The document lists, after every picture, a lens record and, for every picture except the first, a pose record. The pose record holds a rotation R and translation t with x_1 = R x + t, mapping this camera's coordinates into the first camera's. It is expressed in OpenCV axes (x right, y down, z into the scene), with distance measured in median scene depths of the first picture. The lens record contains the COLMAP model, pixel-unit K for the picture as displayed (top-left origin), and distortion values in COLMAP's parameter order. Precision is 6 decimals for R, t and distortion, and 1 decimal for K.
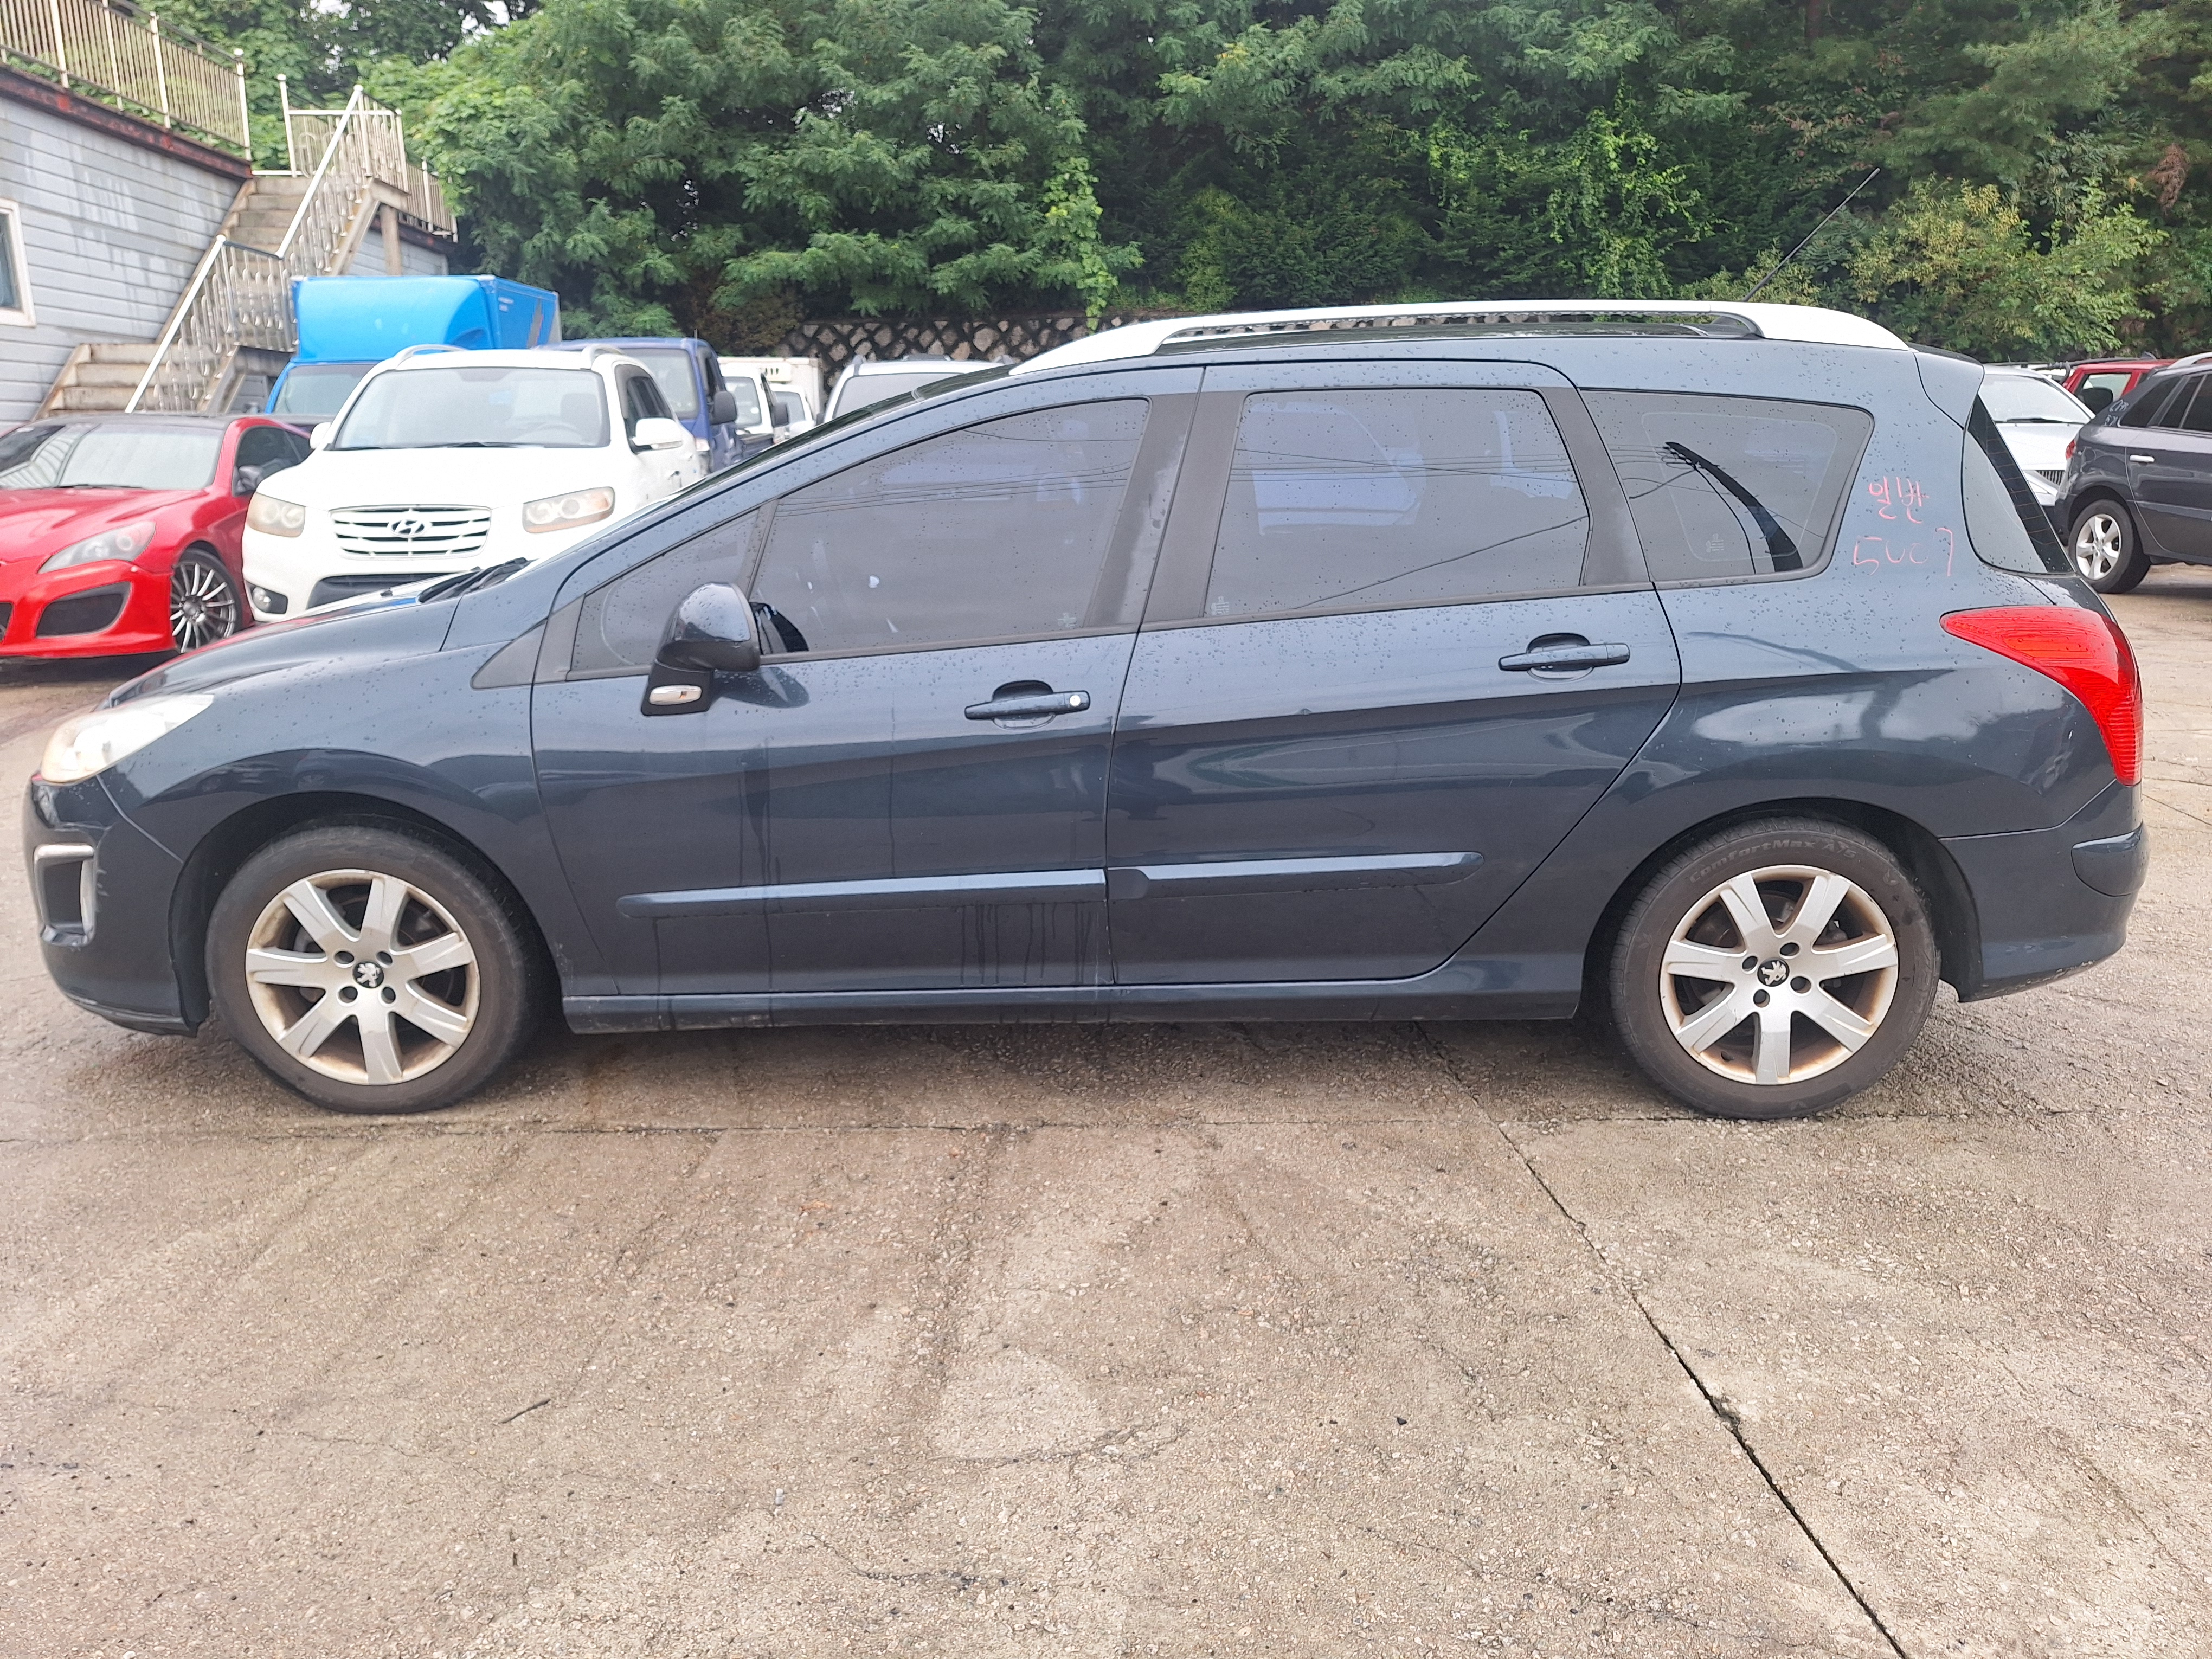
lens RADIAL K [[1500.1, 0, 1078.4], [0, 1500.1, 787.2], [0, 0, 1]] dist [0.023089, -0.018366]
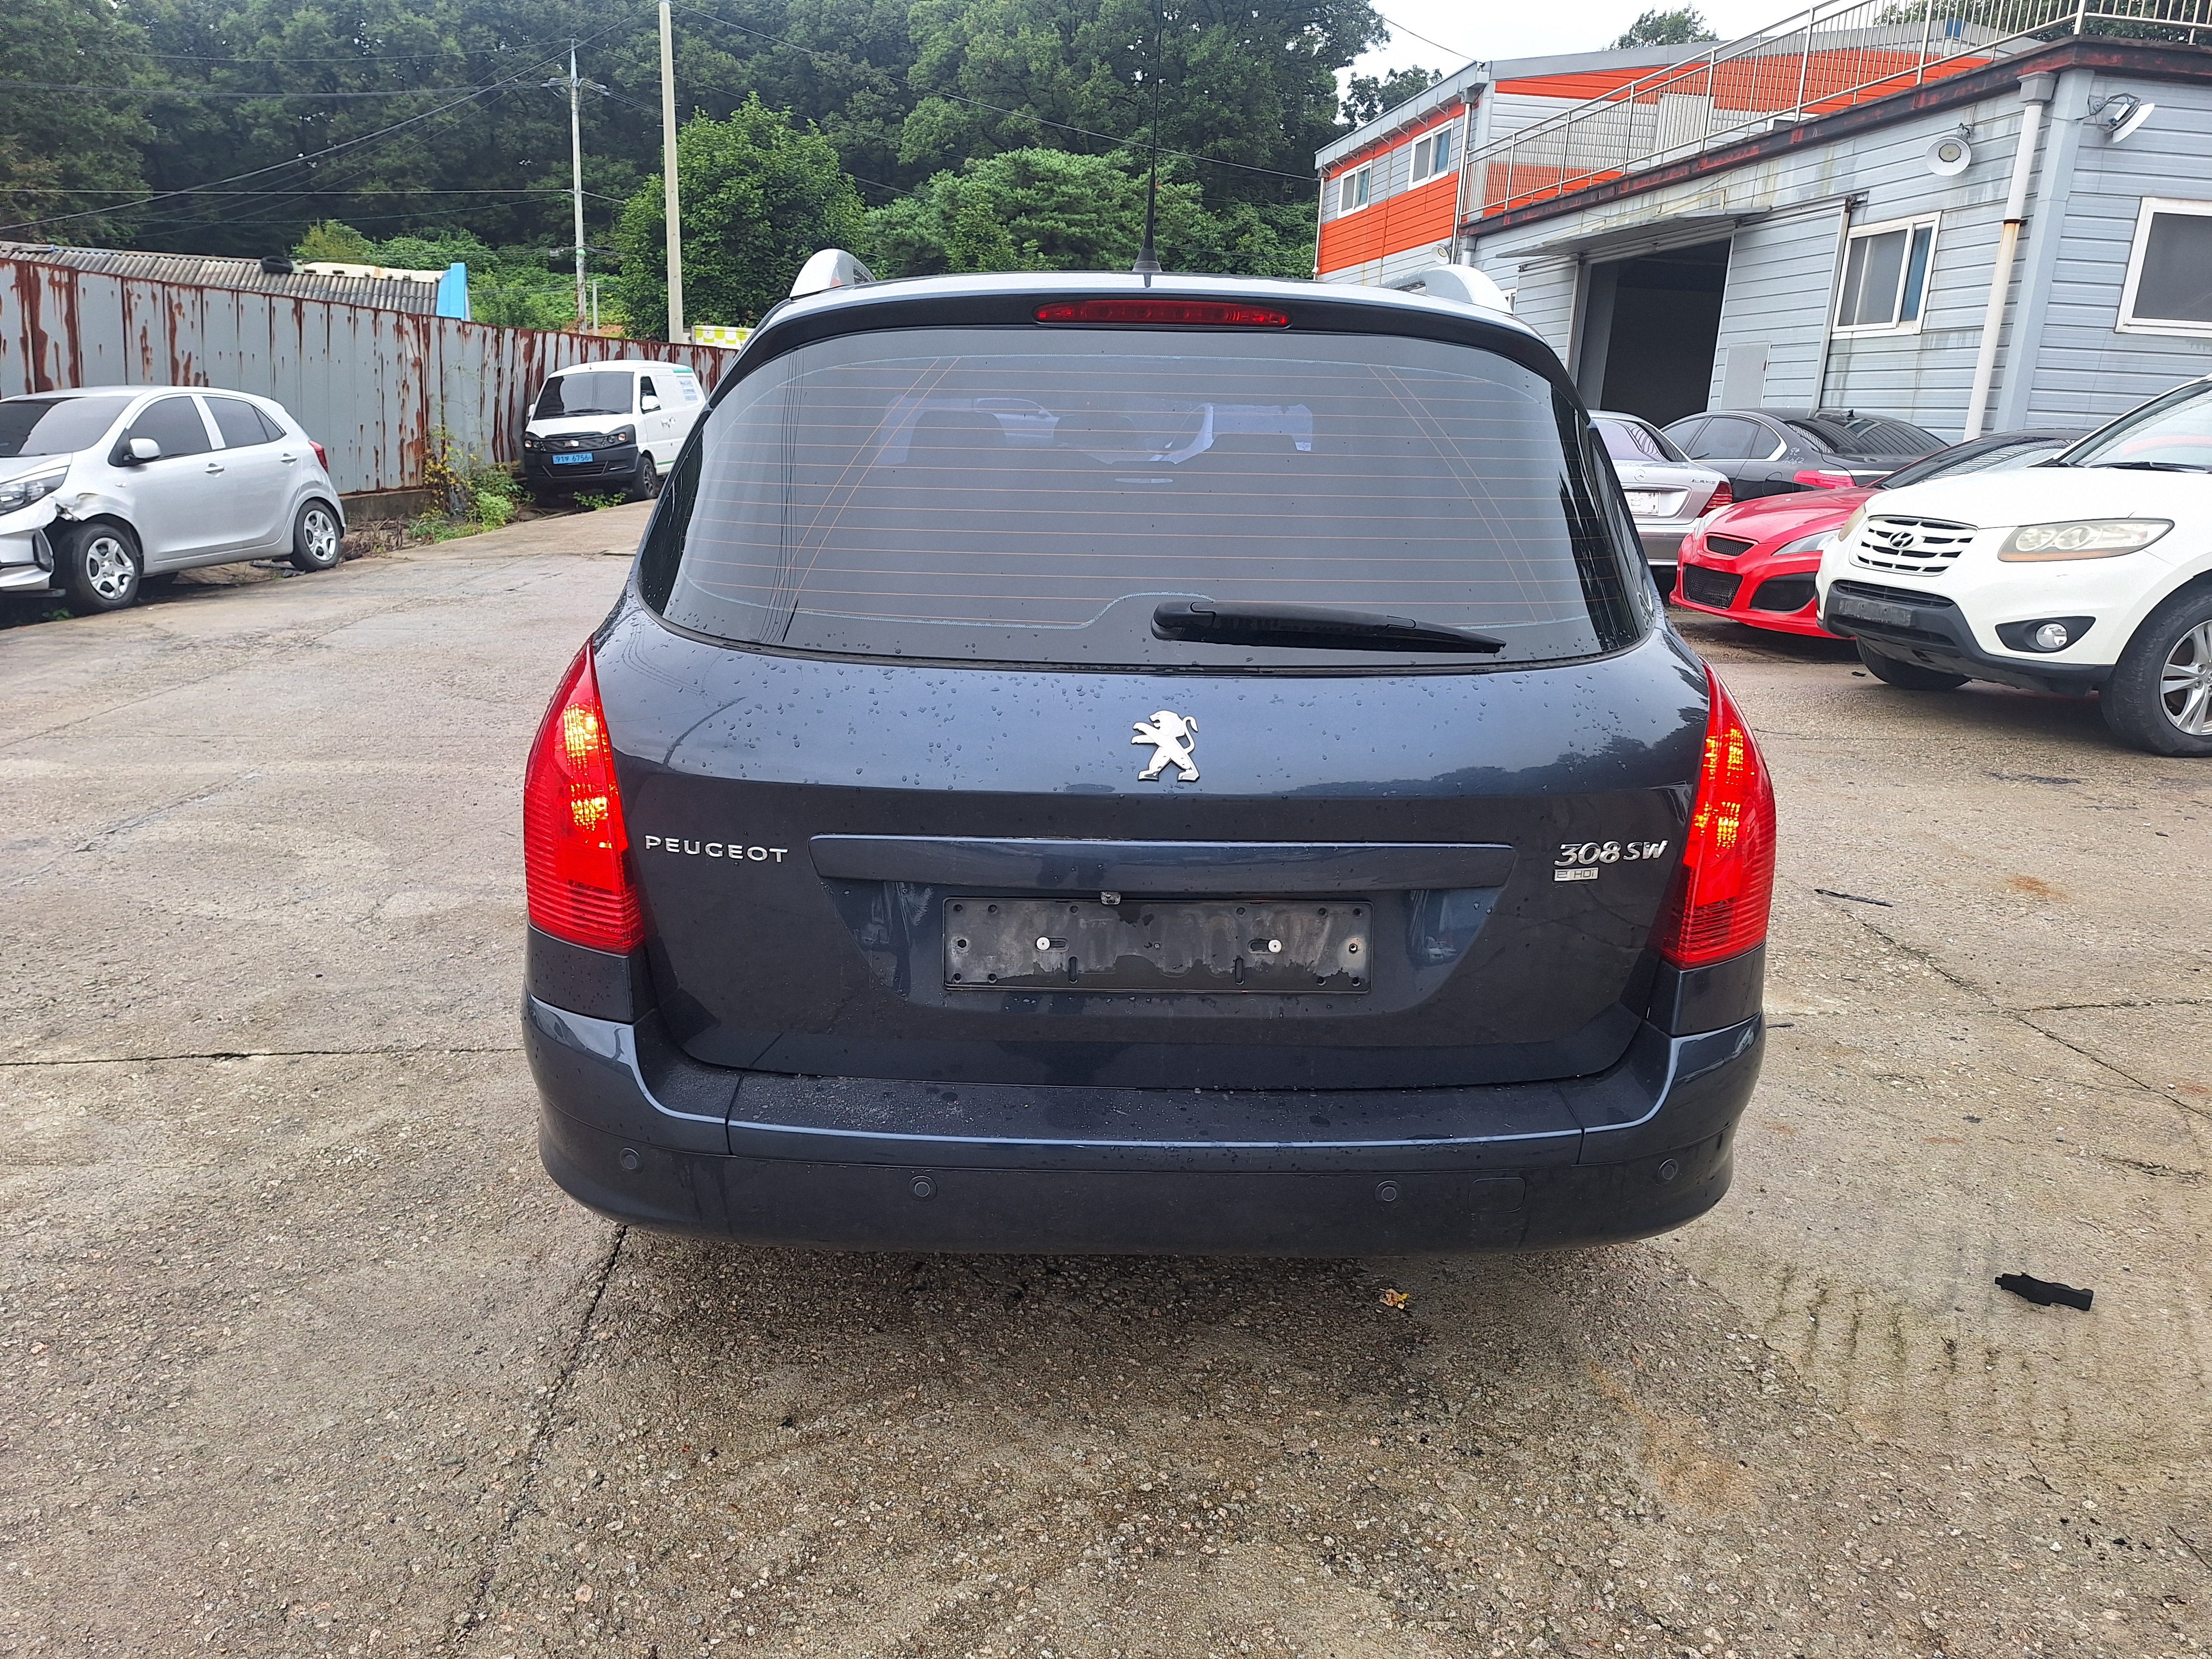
lens RADIAL K [[1486.4, 0, 1055.5], [0, 1486.4, 783.6], [0, 0, 1]] dist [0.067329, -0.070059]
pose [[0.046731, 0.248074, -0.967613, 1.420717], [-0.263455, 0.937435, 0.227613, -0.299416], [0.963539, 0.244286, 0.109164, 1.200475]]
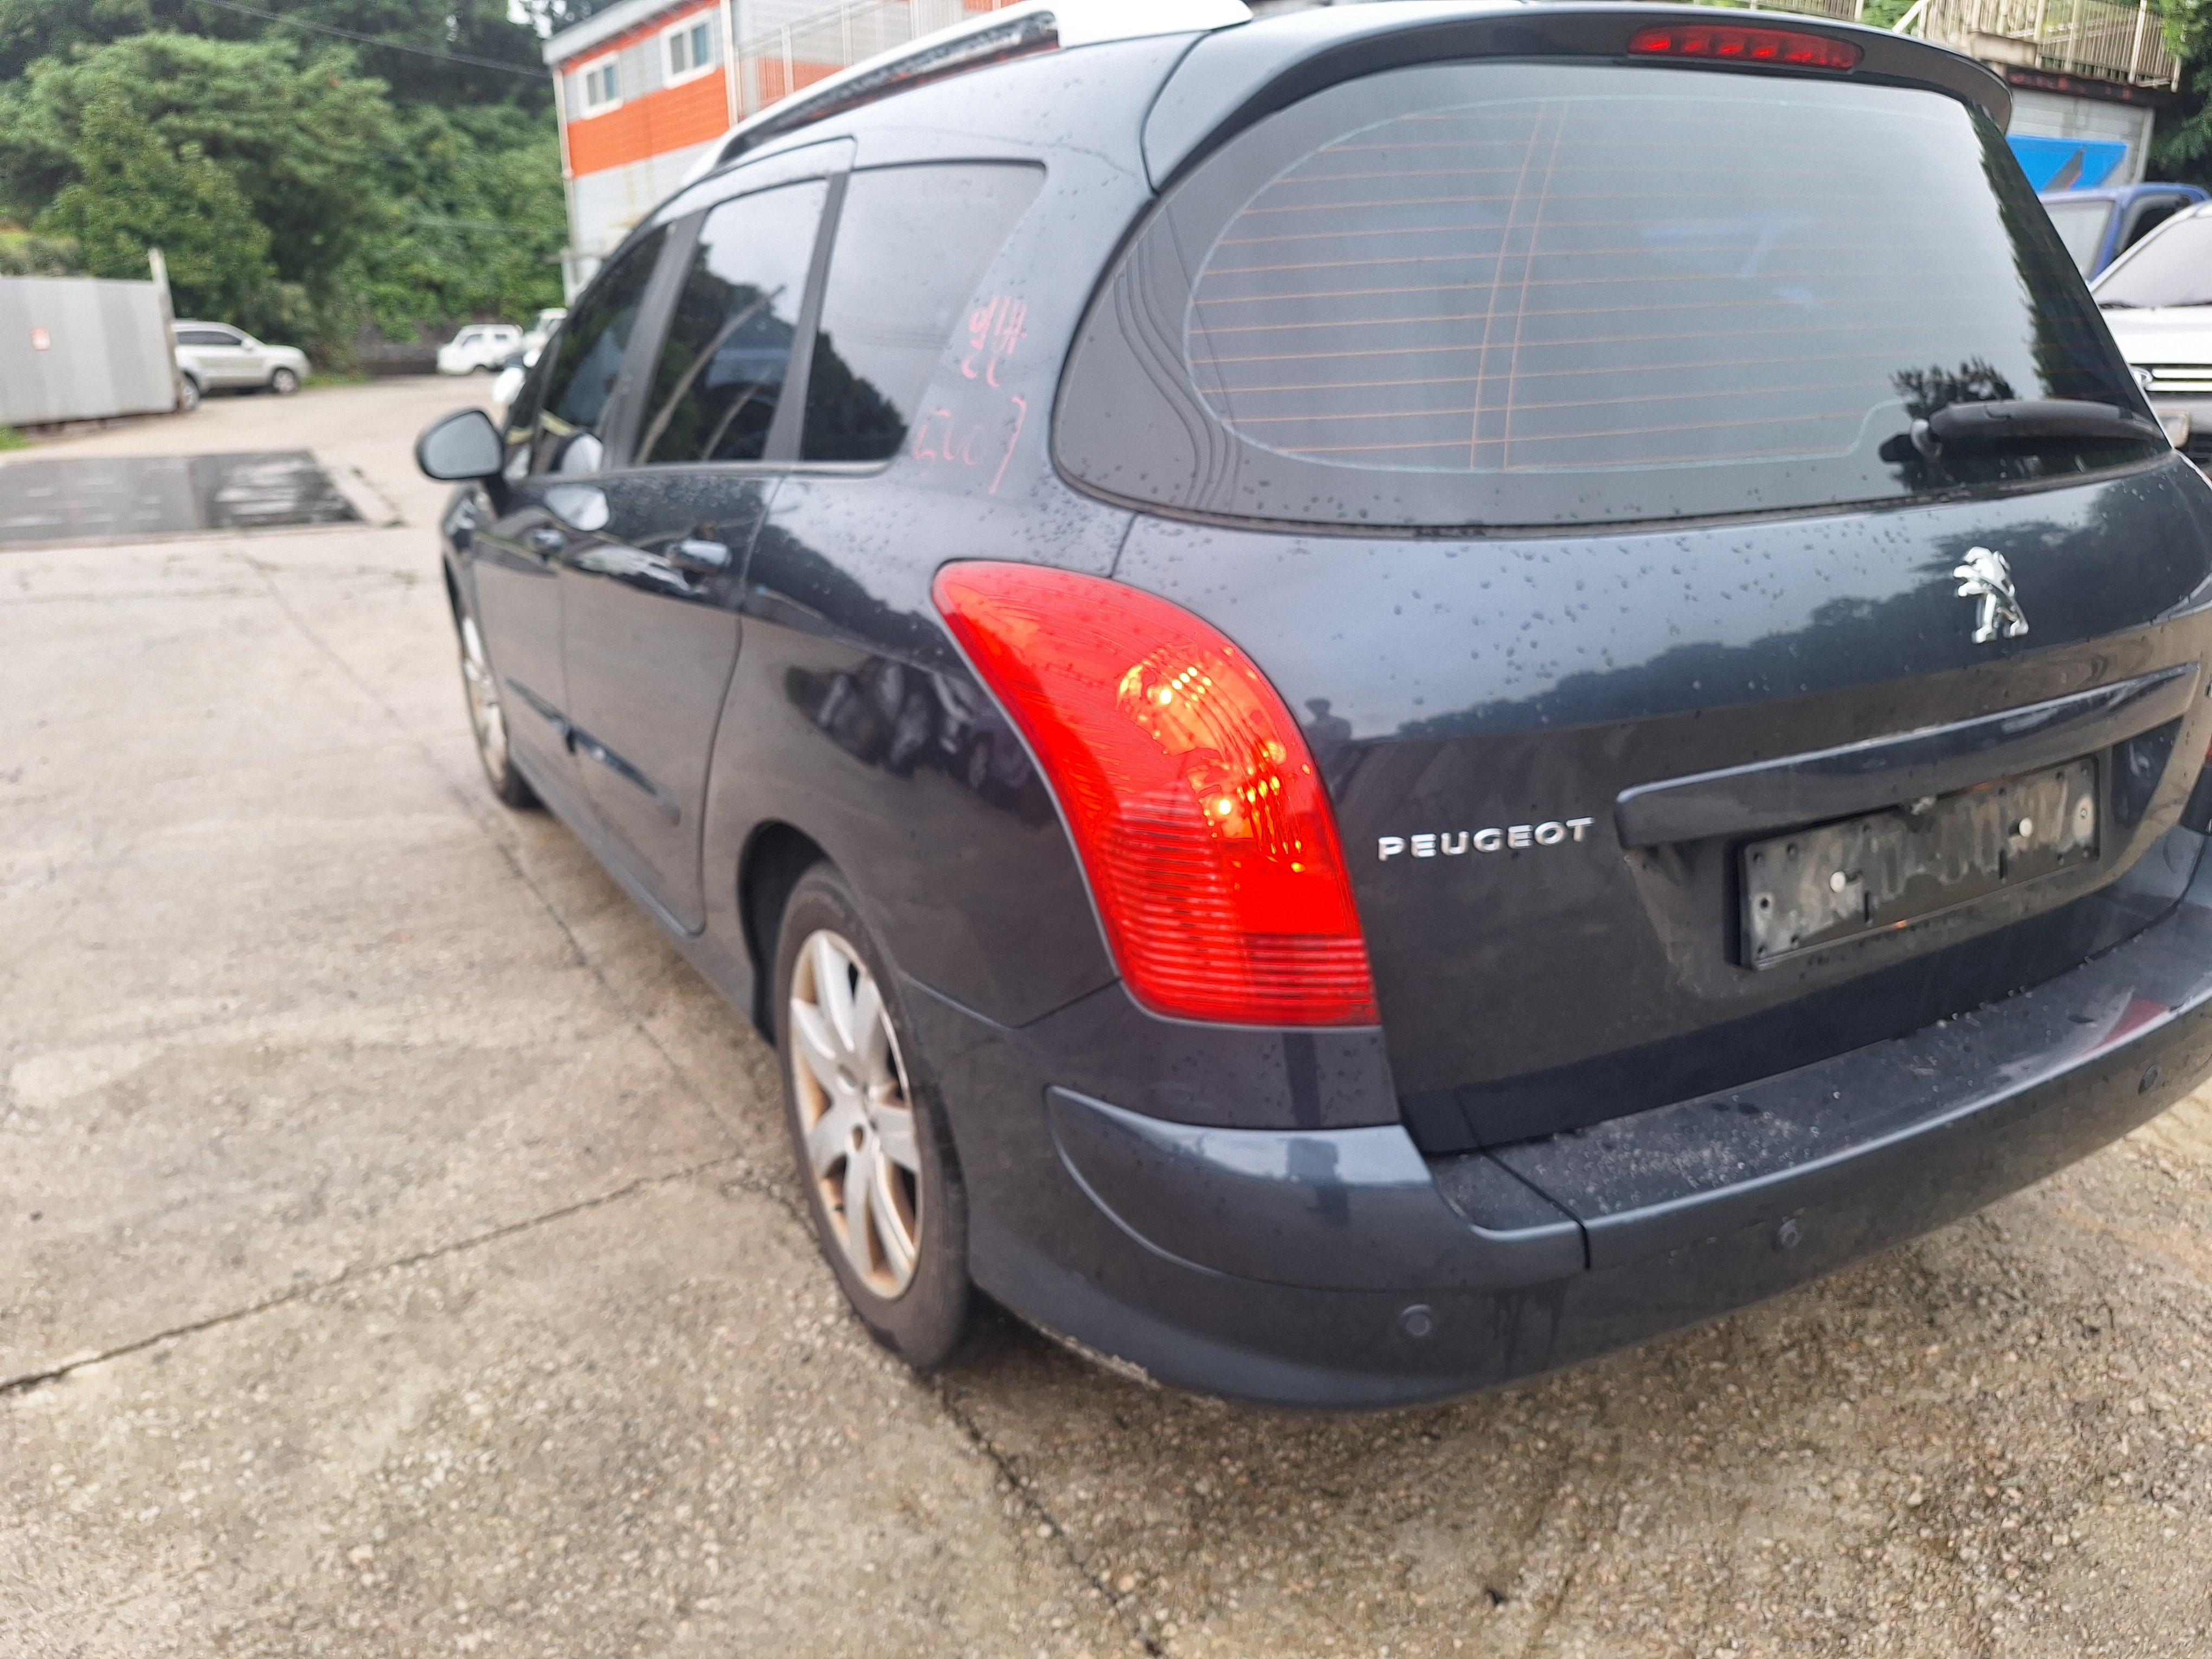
lens RADIAL K [[1533.6, 0, 1073.8], [0, 1533.6, 821.3], [0, 0, 1]] dist [-0.000673, -0.004652]
pose [[0.497345, 0.259638, -0.827790, 1.085378], [-0.187759, 0.963766, 0.189480, -0.147189], [0.846991, 0.061188, 0.528073, 0.792829]]
